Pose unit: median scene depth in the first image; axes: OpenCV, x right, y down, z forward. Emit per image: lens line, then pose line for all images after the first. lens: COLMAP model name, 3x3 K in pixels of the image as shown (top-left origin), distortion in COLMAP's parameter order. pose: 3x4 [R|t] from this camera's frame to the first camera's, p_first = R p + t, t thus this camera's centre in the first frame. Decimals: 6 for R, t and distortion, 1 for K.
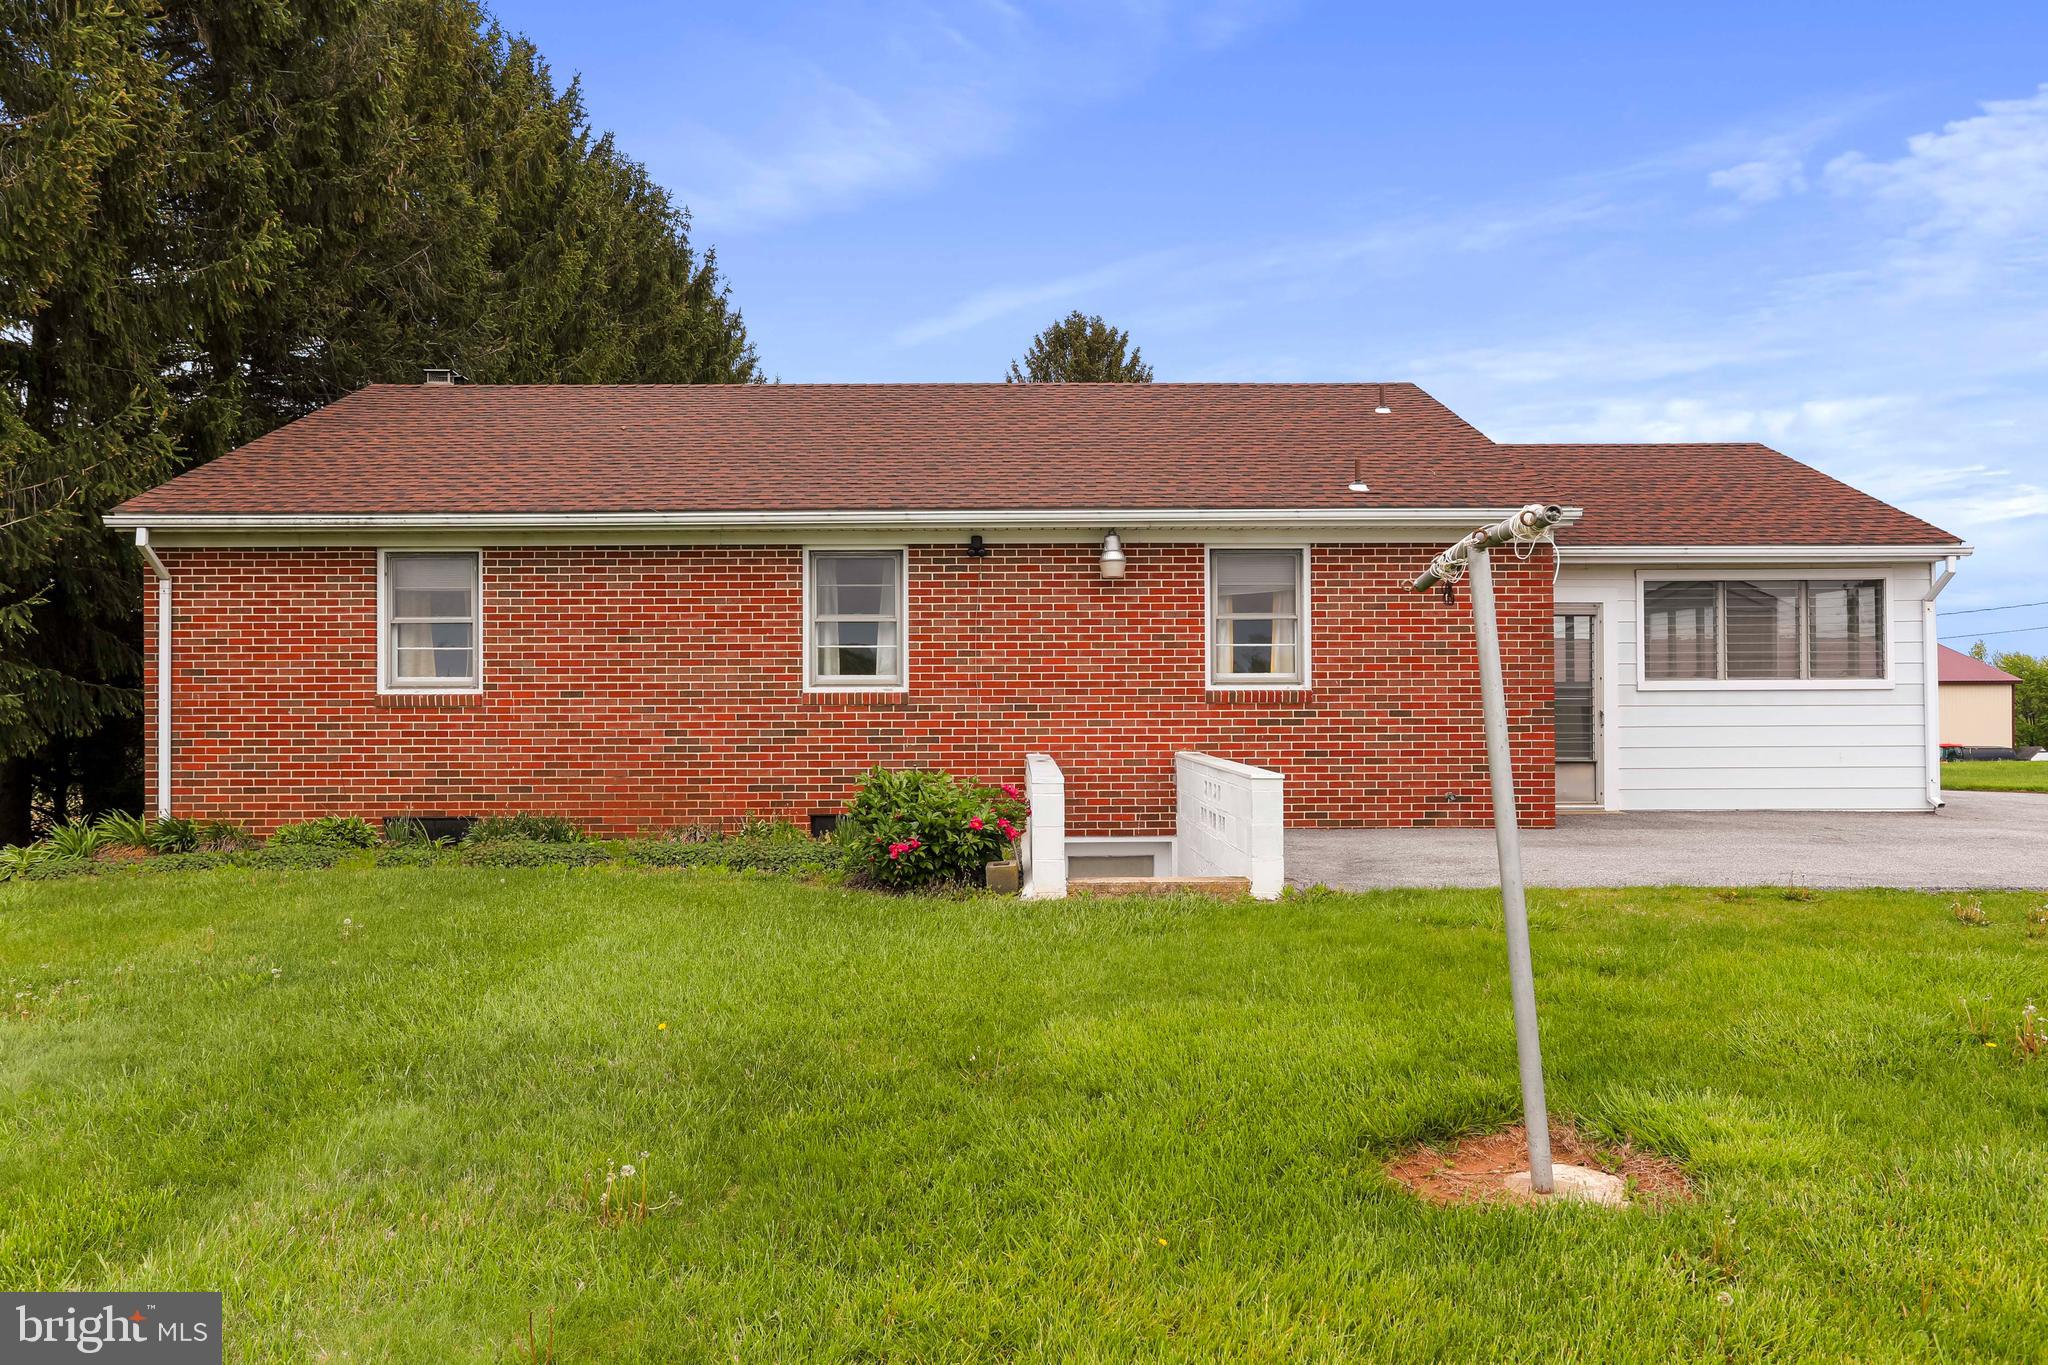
lens RADIAL K [[1441.3, 0, 1029.9], [0, 1441.3, 710.8], [0, 0, 1]] dist [-0.000935, -0.000883]
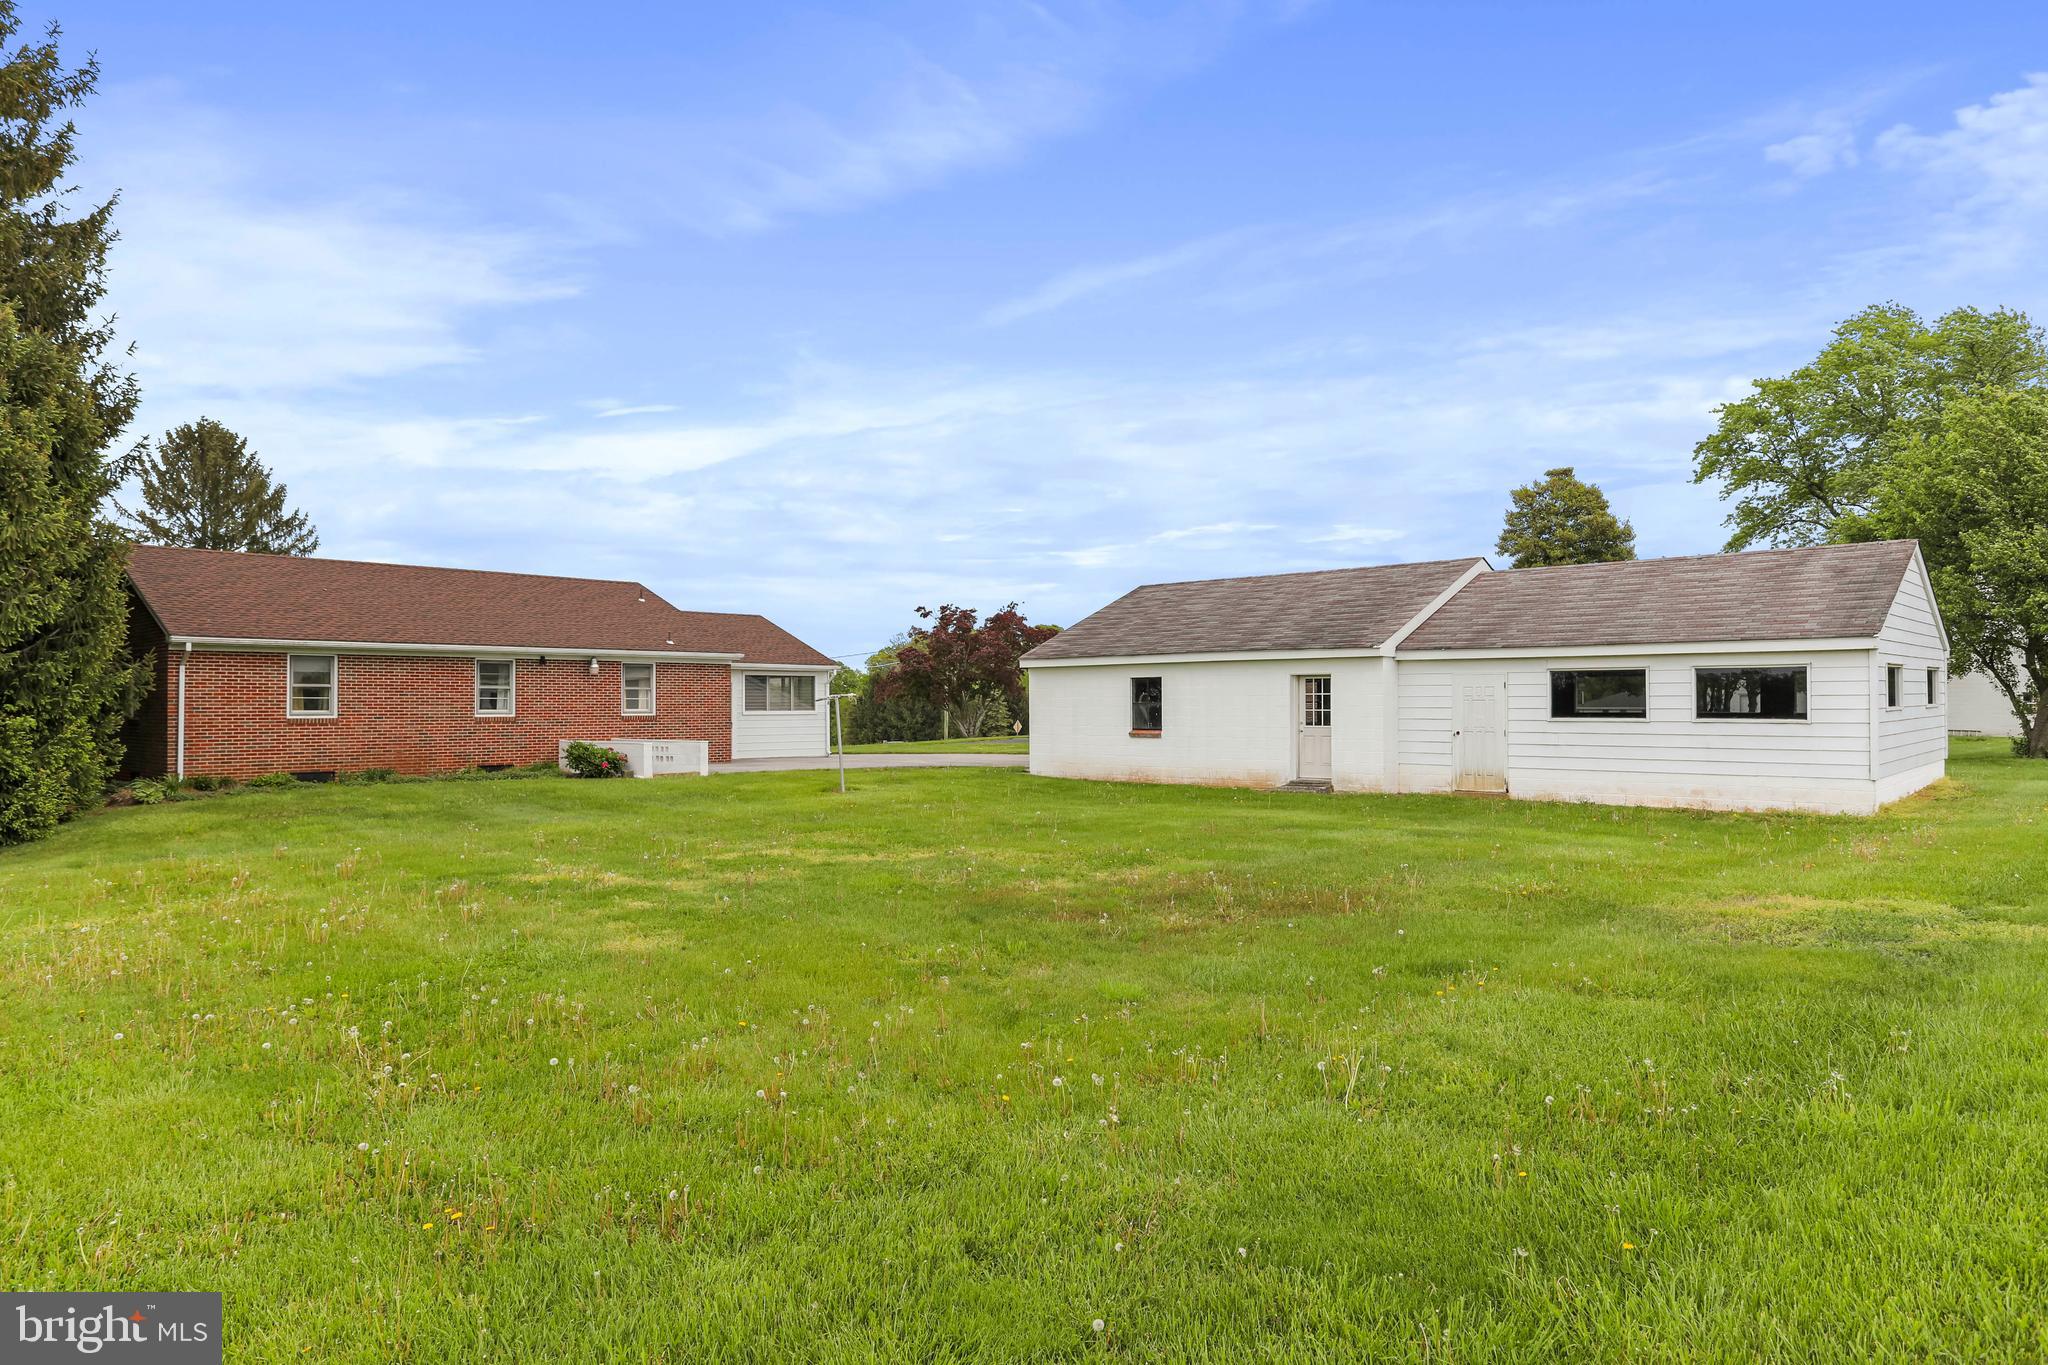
lens RADIAL K [[1218.5, 0, 1024.0], [0, 1218.5, 682.5], [0, 0, 1]] dist [-0.001580, -0.000349]
pose [[0.681724, 0.017954, 0.731389, -0.919876], [0.006273, 0.999519, -0.030383, -0.001815], [-0.731582, 0.025301, 0.681284, -0.987115]]
